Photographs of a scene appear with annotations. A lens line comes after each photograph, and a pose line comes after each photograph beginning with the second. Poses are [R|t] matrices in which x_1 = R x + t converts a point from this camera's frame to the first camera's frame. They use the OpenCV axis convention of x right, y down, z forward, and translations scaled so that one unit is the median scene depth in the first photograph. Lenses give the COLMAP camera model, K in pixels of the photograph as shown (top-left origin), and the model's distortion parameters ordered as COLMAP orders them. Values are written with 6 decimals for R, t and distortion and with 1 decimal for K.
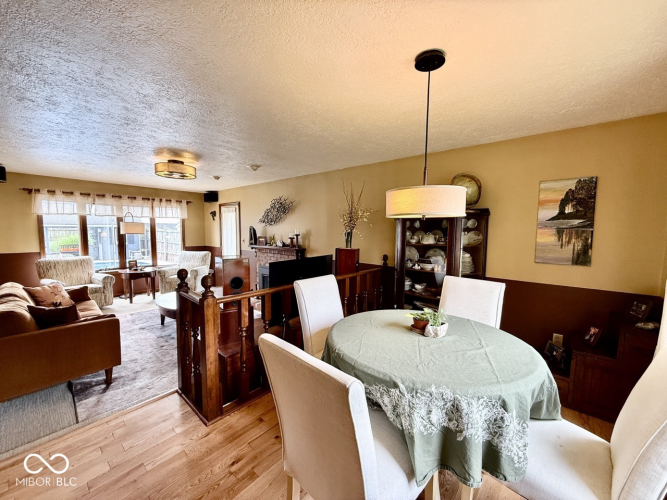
lens RADIAL K [[264.9, 0, 330.9], [0, 264.9, 250.6], [0, 0, 1]] dist [-0.002288, 0.000601]
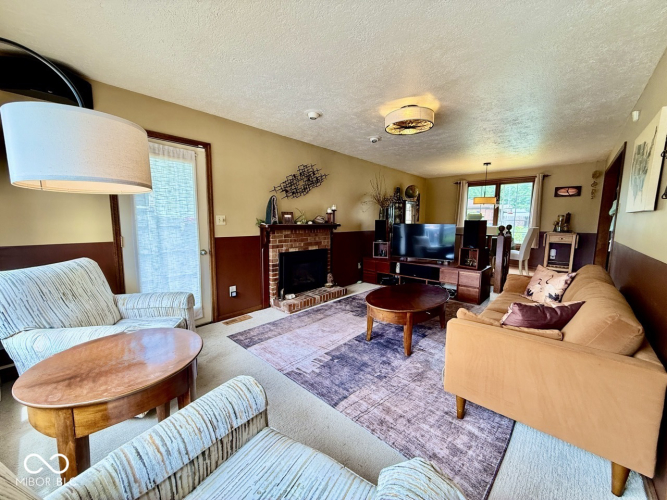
lens RADIAL K [[264.9, 0, 331.2], [0, 264.9, 252.5], [0, 0, 1]] dist [-0.002288, 0.000601]
pose [[0.018160, -0.131795, 0.991111, -1.055812], [0.074232, 0.988716, 0.130116, -0.030910], [-0.997076, 0.071209, 0.027739, 0.930096]]
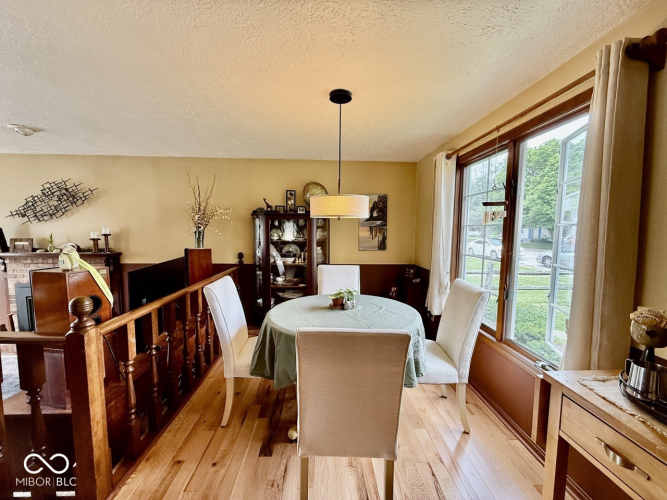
lens RADIAL K [[264.9, 0, 329.6], [0, 264.9, 251.4], [0, 0, 1]] dist [-0.002288, 0.000601]
pose [[0.725113, -0.062577, 0.685781, -0.172415], [0.055077, 0.997942, 0.032826, -0.002837], [-0.686424, 0.013968, 0.727067, 0.032881]]
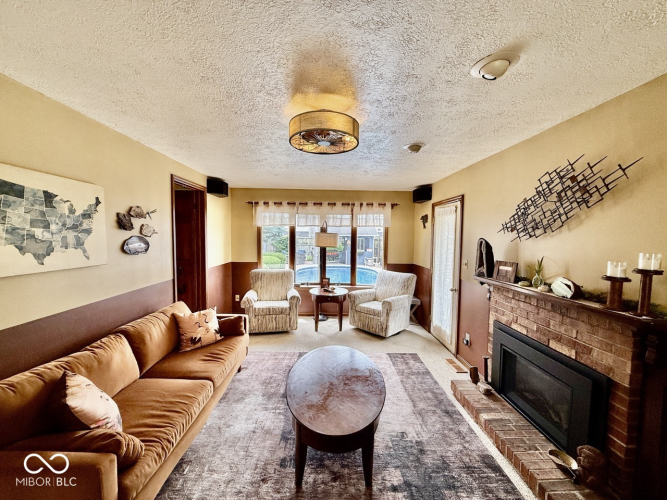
lens RADIAL K [[264.9, 0, 330.9], [0, 264.9, 251.4], [0, 0, 1]] dist [-0.002288, 0.000601]
pose [[0.675804, 0.042771, -0.735839, -0.140254], [-0.063282, 0.997996, -0.000110, -0.055335], [0.734360, 0.046640, 0.677156, 0.506452]]
